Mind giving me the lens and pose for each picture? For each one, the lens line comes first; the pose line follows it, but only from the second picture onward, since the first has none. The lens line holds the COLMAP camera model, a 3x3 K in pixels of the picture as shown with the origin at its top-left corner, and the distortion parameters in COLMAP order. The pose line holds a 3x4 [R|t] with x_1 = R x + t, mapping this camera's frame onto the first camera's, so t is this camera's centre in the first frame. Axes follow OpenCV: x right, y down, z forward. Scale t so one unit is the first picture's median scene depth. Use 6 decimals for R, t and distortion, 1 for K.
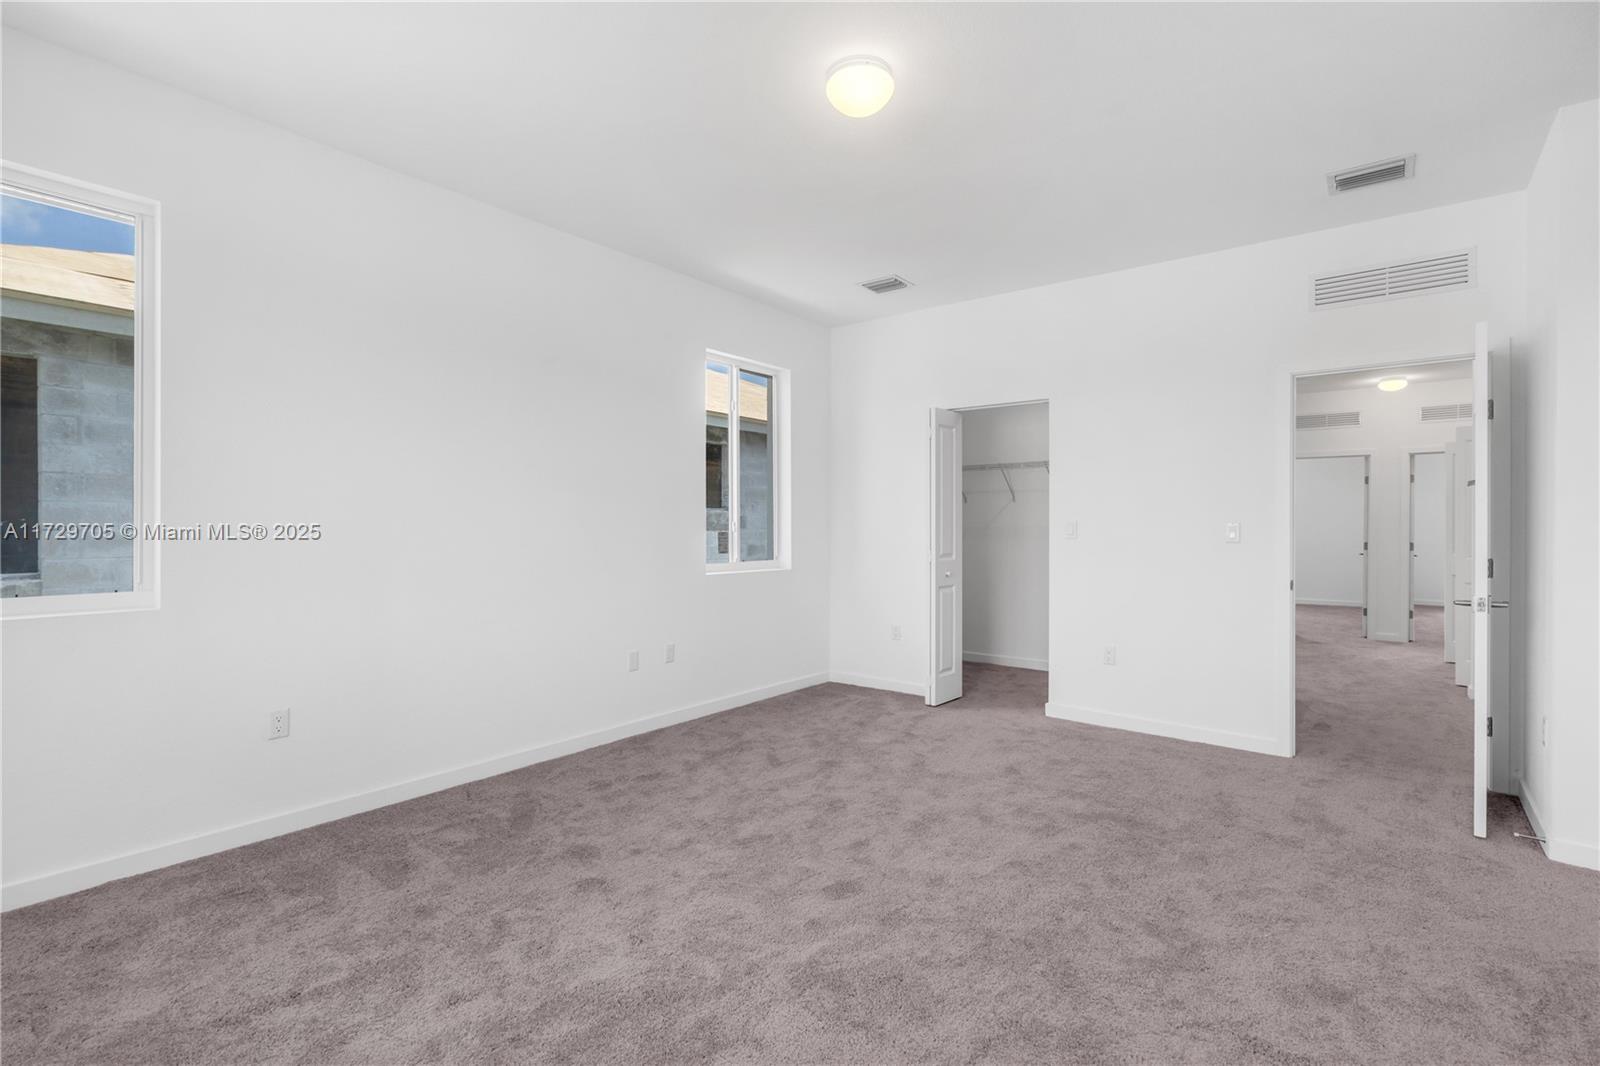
lens RADIAL K [[755.5, 0, 805.2], [0, 755.5, 537.7], [0, 0, 1]] dist [-0.004273, -0.000397]
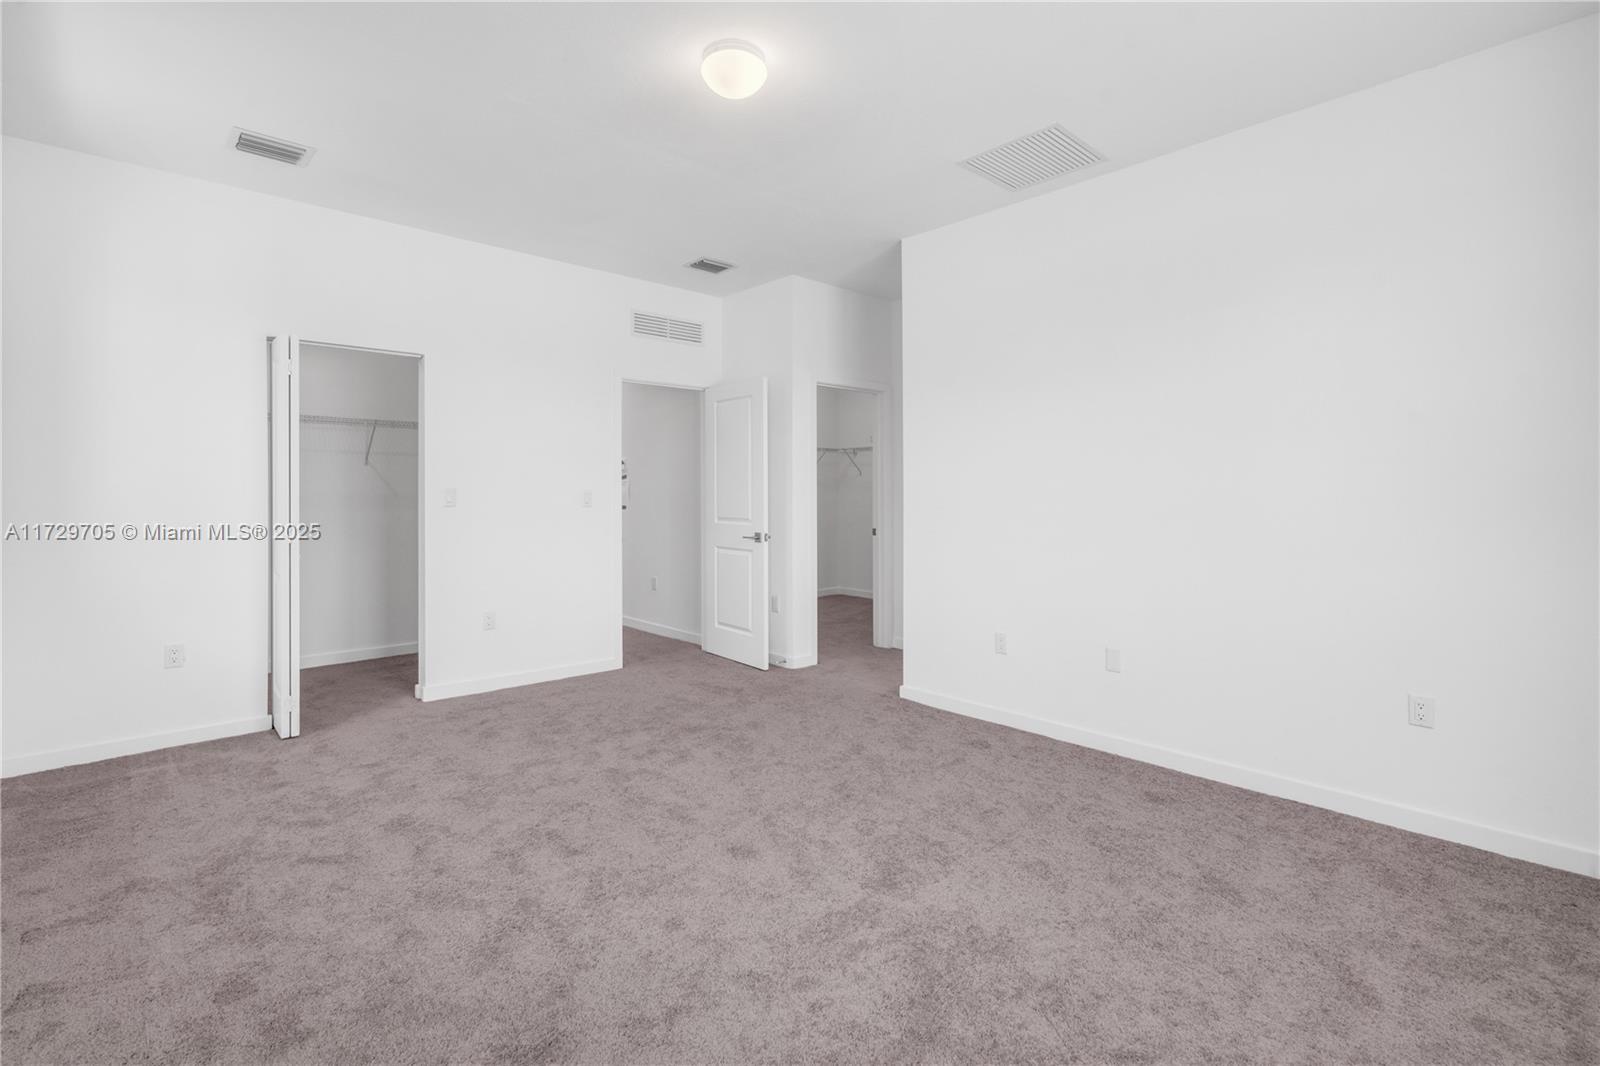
lens RADIAL K [[739.5, 0, 808.3], [0, 739.5, 508.3], [0, 0, 1]] dist [0.000424, 0.000284]
pose [[0.136754, -0.024563, 0.990300, -0.527975], [0.010438, 0.999673, 0.023354, -0.015256], [-0.990550, 0.007143, 0.136966, 0.438570]]
